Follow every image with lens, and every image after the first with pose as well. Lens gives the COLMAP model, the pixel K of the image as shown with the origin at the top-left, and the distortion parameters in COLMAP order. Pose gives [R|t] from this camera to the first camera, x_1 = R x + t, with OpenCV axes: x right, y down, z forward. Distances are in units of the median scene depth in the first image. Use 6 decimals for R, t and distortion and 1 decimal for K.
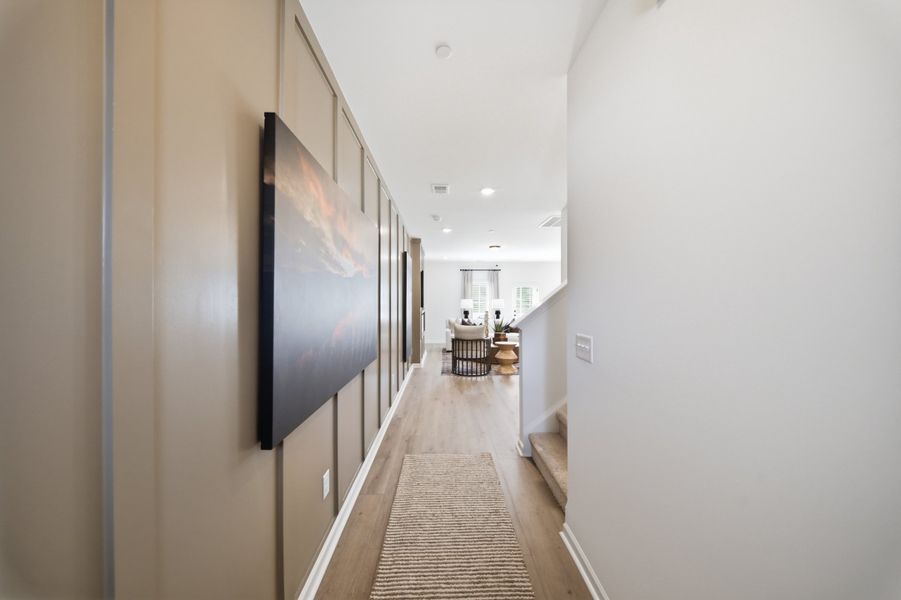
lens RADIAL K [[321.6, 0, 451.9], [0, 321.6, 301.7], [0, 0, 1]] dist [-0.009444, 0.000199]
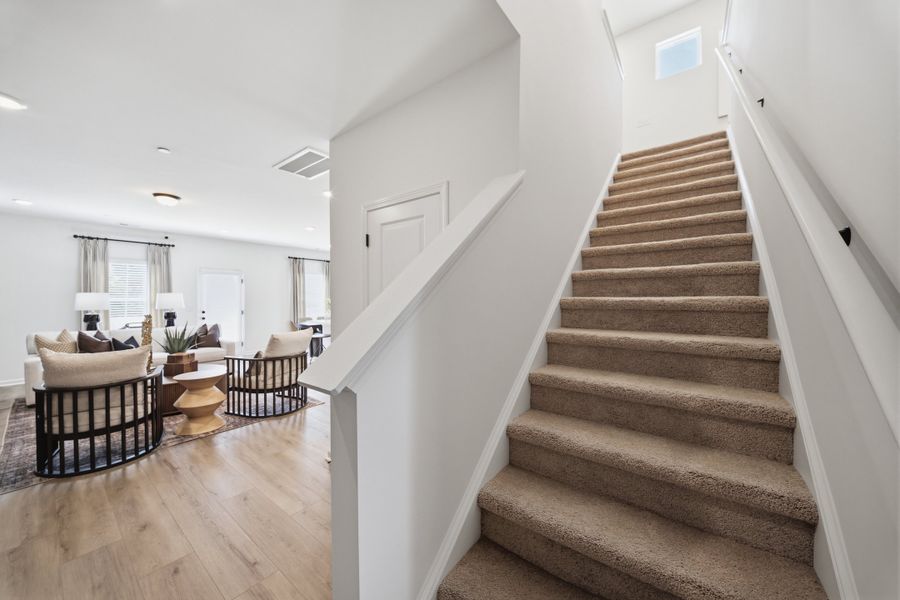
lens RADIAL K [[321.3, 0, 453.3], [0, 321.3, 303.3], [0, 0, 1]] dist [-0.009444, 0.000199]
pose [[0.629745, -0.008370, 0.776757, 0.021440], [-0.002696, 0.999912, 0.012960, 0.002076], [-0.776798, -0.010256, 0.629667, 0.320606]]
